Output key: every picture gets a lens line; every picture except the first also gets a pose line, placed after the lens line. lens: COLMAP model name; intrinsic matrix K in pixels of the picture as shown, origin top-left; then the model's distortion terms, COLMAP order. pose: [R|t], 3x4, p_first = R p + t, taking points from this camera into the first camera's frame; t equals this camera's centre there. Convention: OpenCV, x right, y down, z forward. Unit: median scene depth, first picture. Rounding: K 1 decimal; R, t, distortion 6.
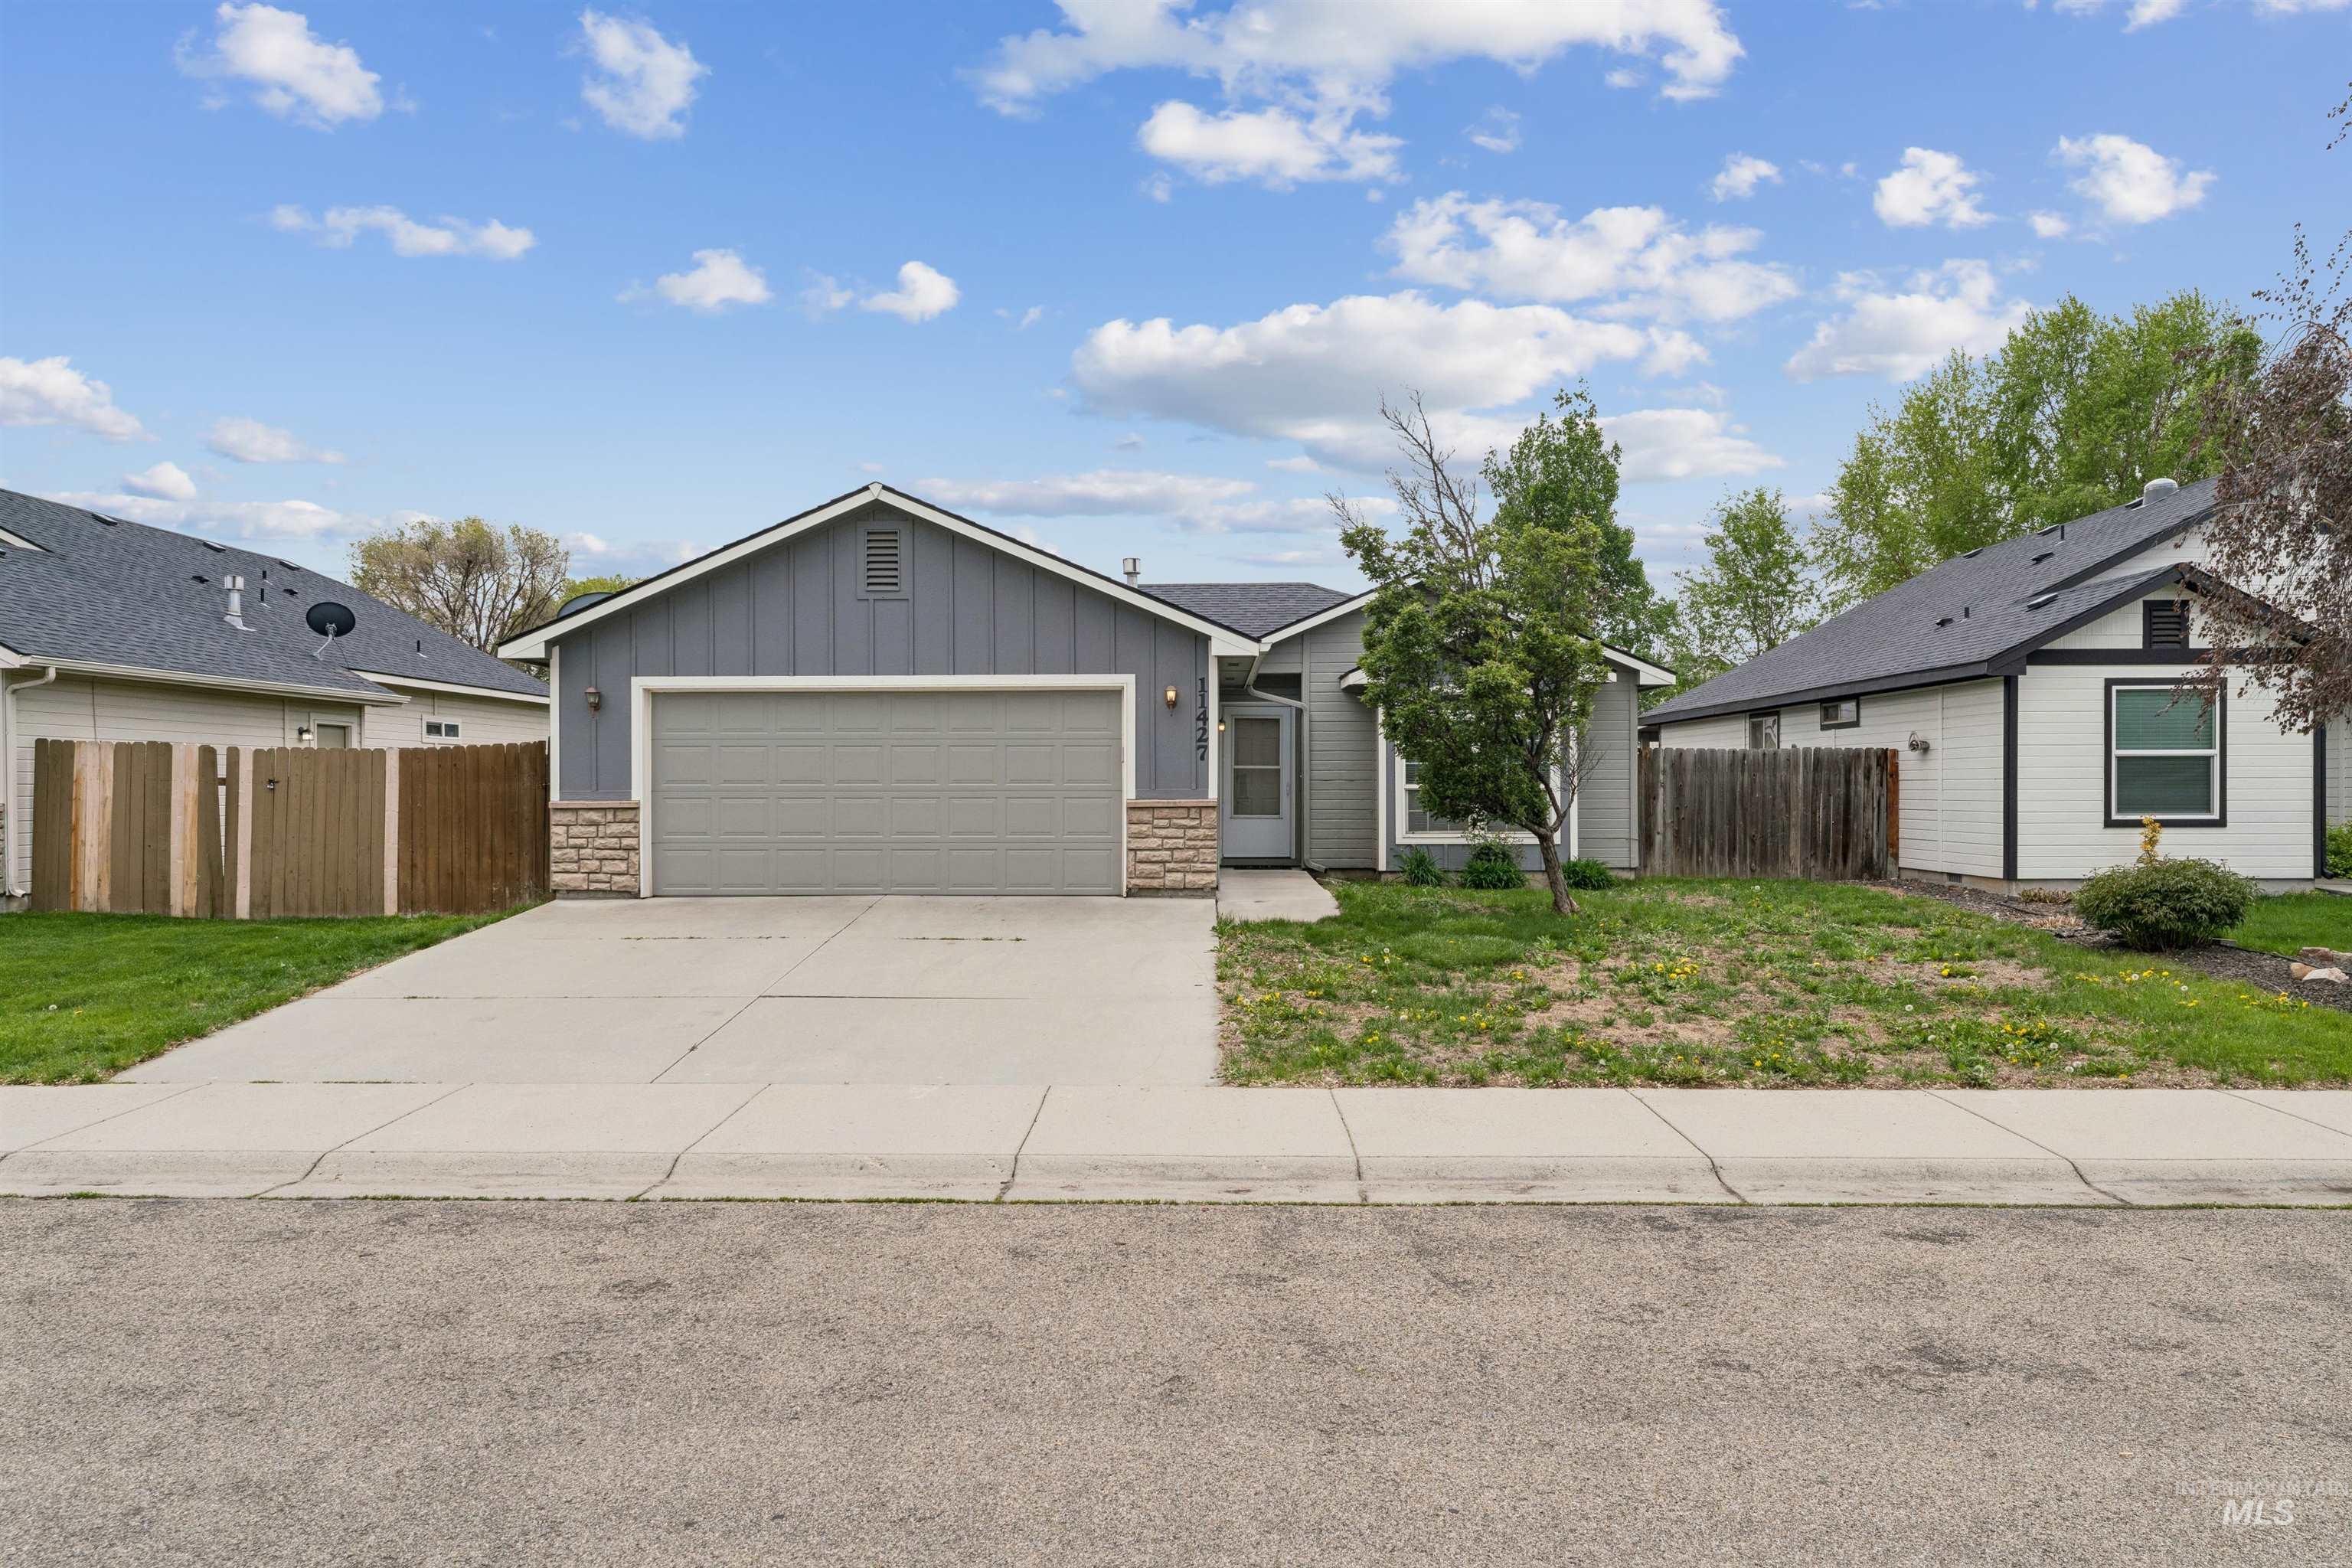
lens RADIAL K [[1610.7, 0, 1176.3], [0, 1610.7, 784.8], [0, 0, 1]] dist [0.001080, 0.000329]
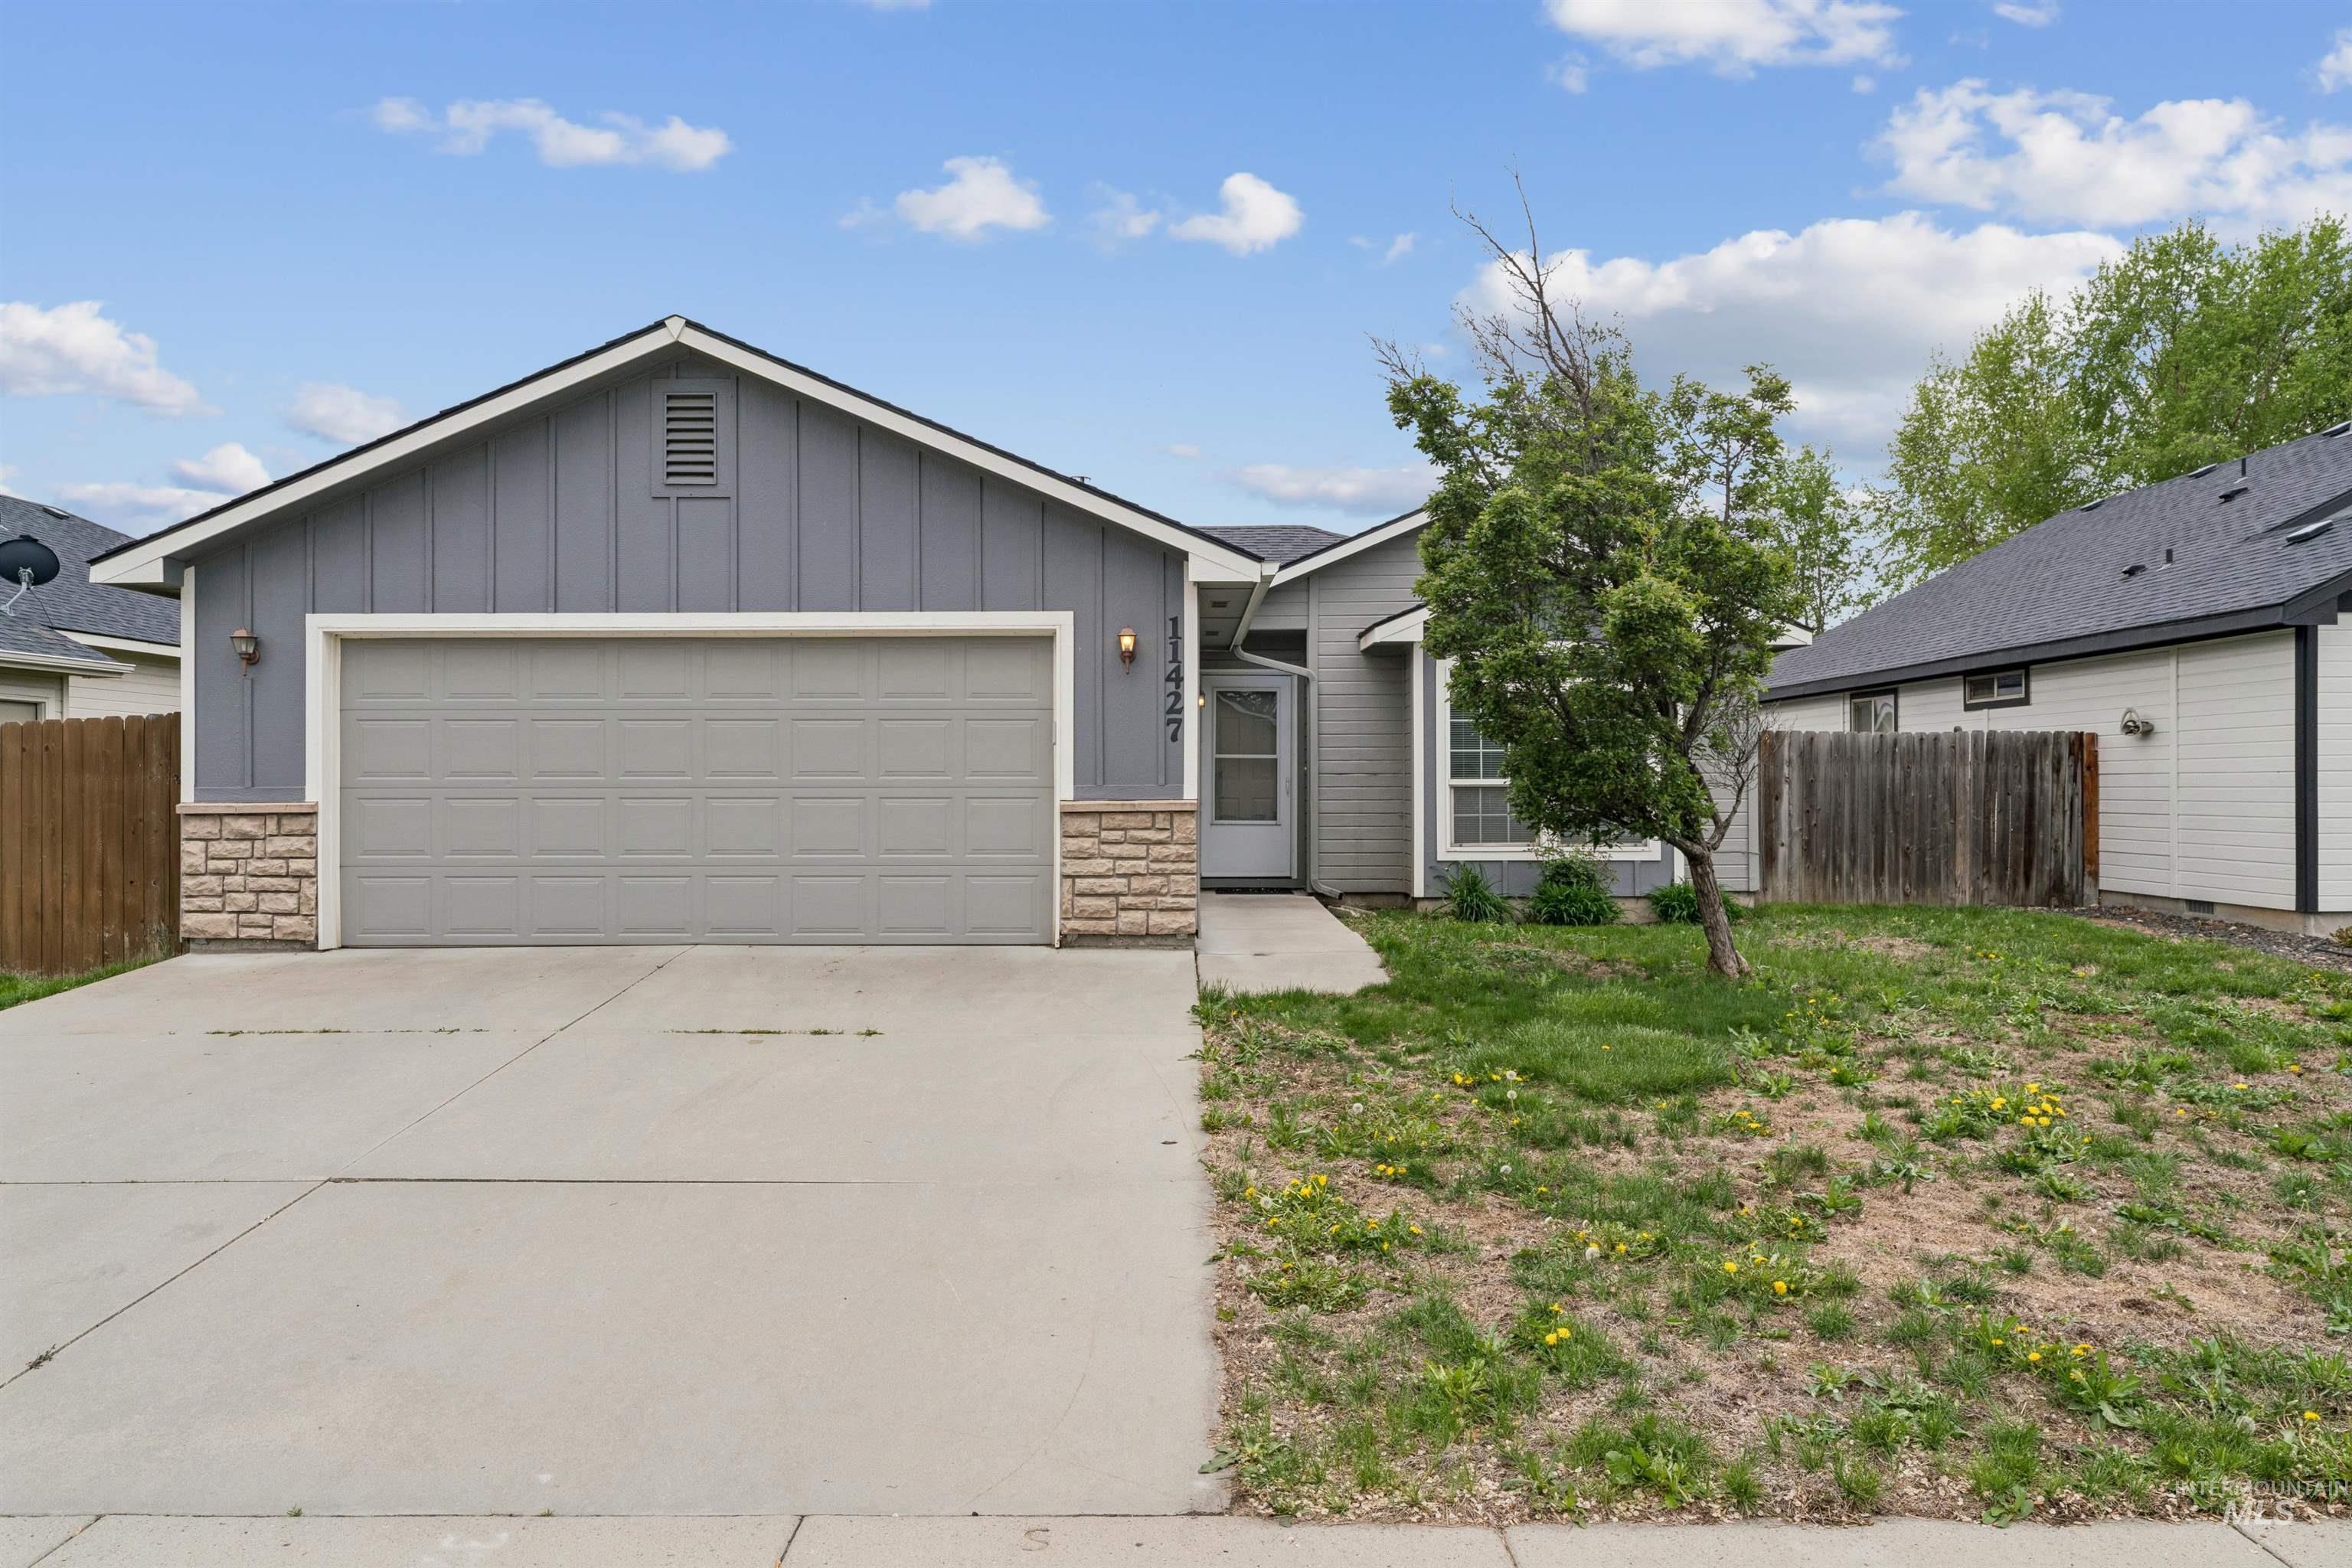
lens RADIAL K [[1610.7, 0, 1176.3], [0, 1610.7, 784.8], [0, 0, 1]] dist [0.001080, 0.000329]
pose [[0.999812, 0.000248, 0.019377, 0.003947], [-0.000264, 1.000000, 0.000835, 0.002063], [-0.019377, -0.000840, 0.999812, 0.329964]]
